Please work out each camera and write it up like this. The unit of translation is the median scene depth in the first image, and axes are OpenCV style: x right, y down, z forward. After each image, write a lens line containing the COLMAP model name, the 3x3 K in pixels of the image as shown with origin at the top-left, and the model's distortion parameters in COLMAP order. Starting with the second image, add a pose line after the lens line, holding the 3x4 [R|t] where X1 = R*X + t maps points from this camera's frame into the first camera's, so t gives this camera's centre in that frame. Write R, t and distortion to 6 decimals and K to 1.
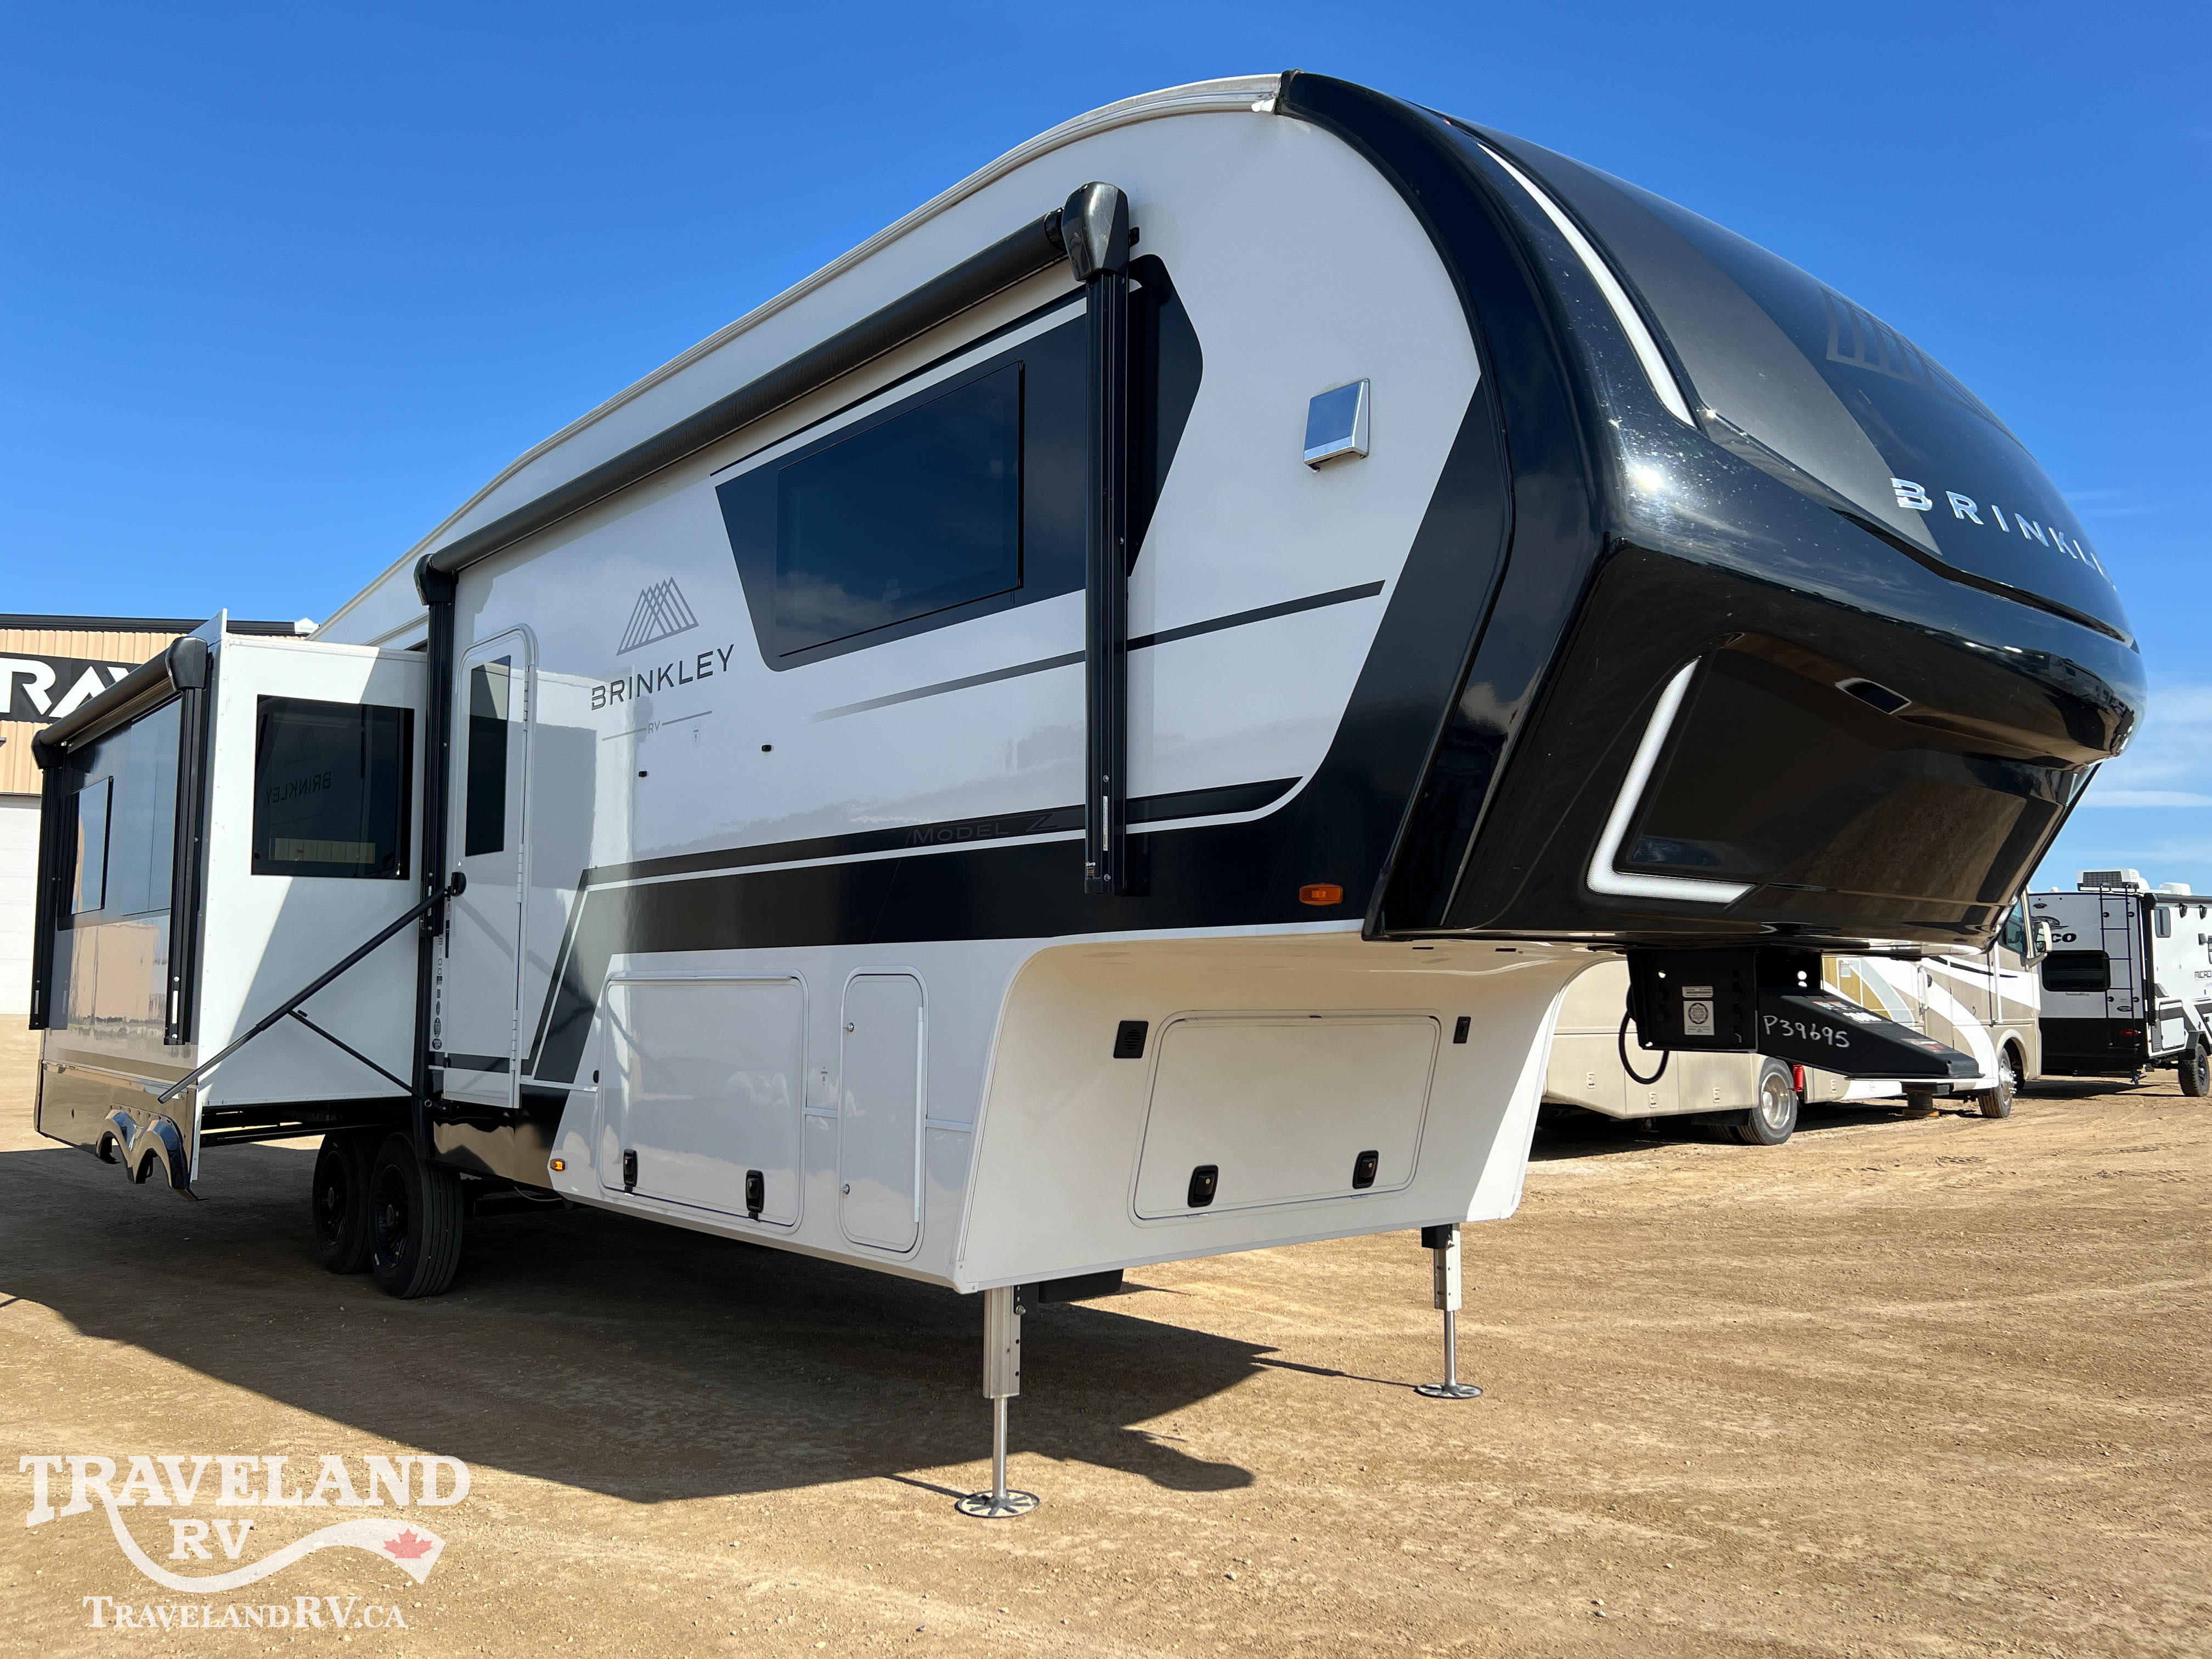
lens RADIAL K [[1676.8, 0, 1106.2], [0, 1676.8, 846.9], [0, 0, 1]] dist [0.020822, -0.016758]
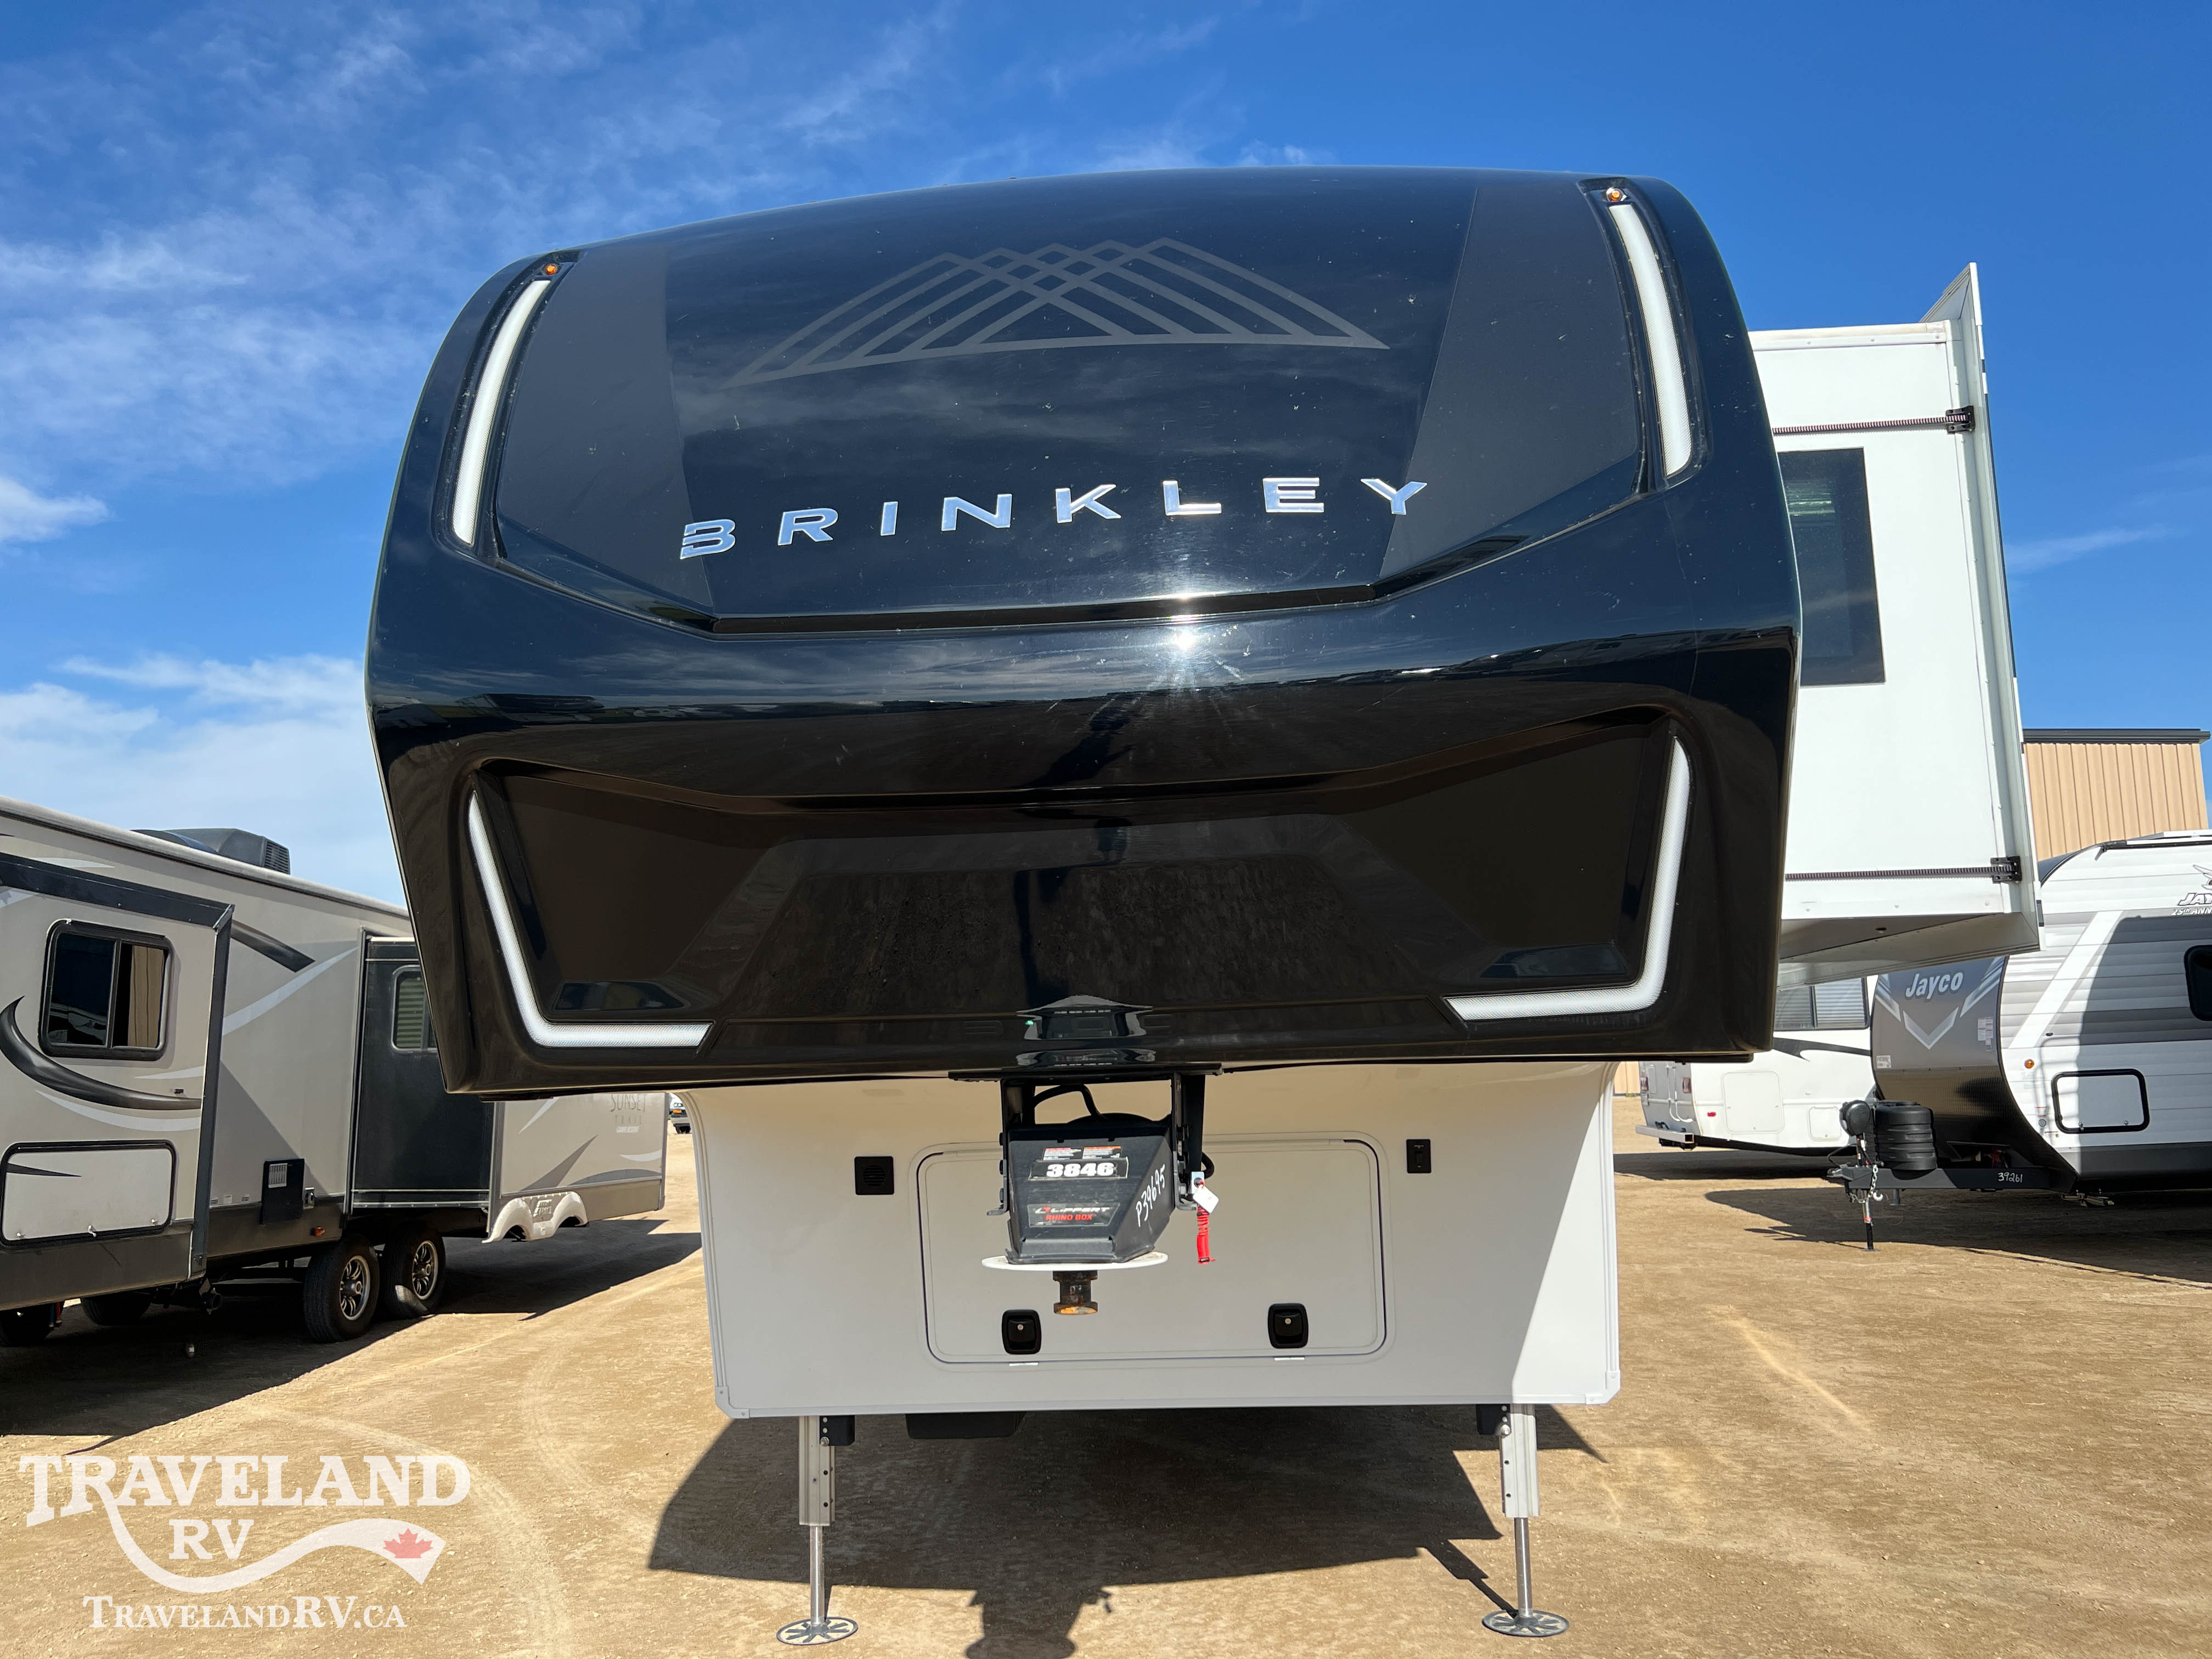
lens RADIAL K [[1676.8, 0, 1106.0], [0, 1676.8, 813.3], [0, 0, 1]] dist [0.020822, -0.016758]
pose [[0.729983, -0.136338, -0.669729, 0.817240], [0.091102, 0.990568, -0.102353, 0.016123], [0.677366, 0.013703, 0.735518, 0.354617]]
